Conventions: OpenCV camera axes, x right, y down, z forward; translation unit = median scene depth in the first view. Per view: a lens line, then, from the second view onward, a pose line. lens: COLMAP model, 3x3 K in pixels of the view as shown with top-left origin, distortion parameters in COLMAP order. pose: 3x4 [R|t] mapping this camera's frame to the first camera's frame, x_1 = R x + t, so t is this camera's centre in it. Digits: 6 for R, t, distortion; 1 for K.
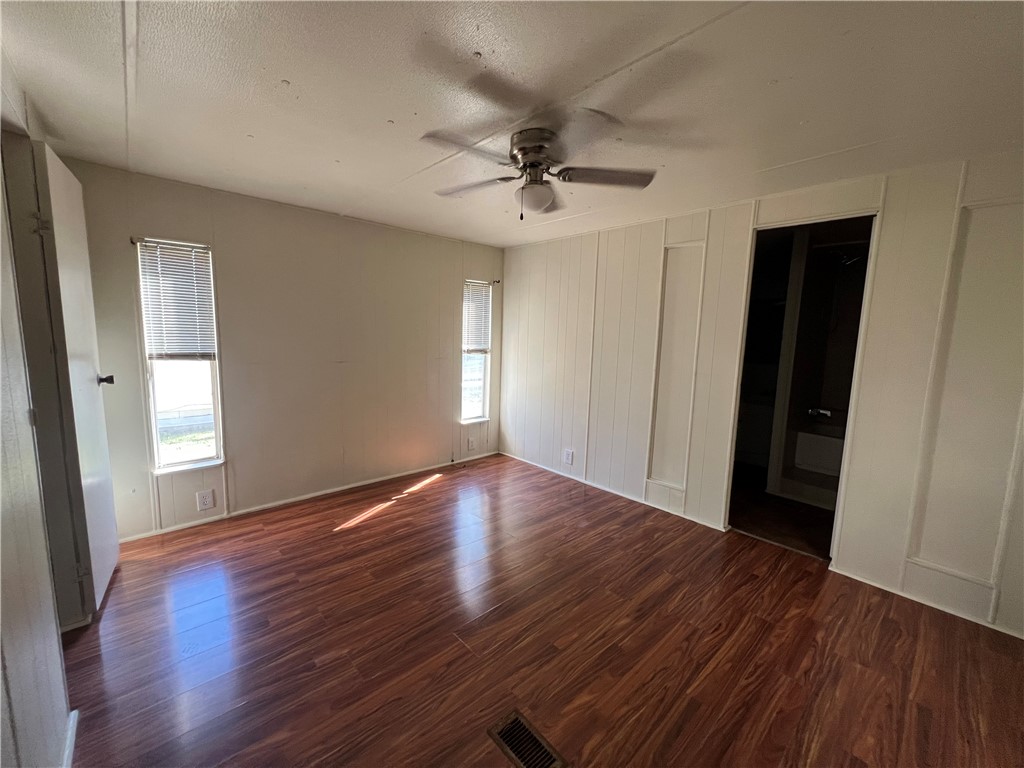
lens RADIAL K [[409.8, 0, 510.4], [0, 409.8, 384.9], [0, 0, 1]] dist [-0.002440, -0.000254]
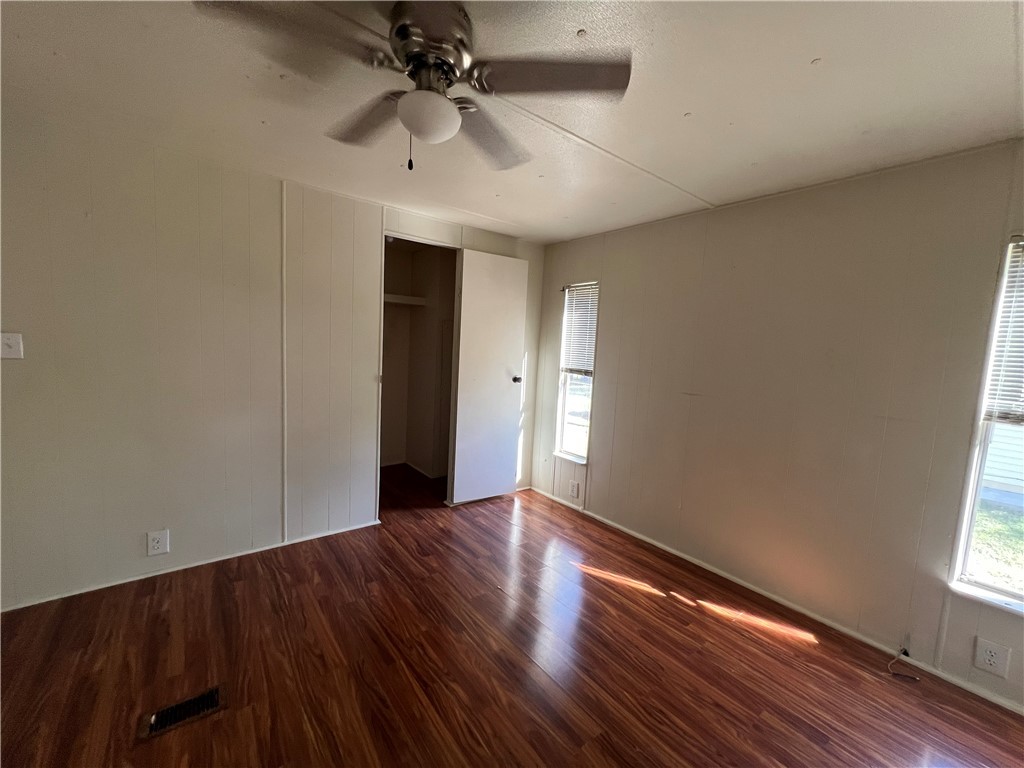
lens RADIAL K [[409.8, 0, 510.2], [0, 409.8, 385.7], [0, 0, 1]] dist [-0.002440, -0.000254]
pose [[-0.082998, 0.066762, -0.994311, 0.459405], [-0.170810, 0.982035, 0.080196, -0.086481], [0.981802, 0.176495, -0.070103, 0.829144]]
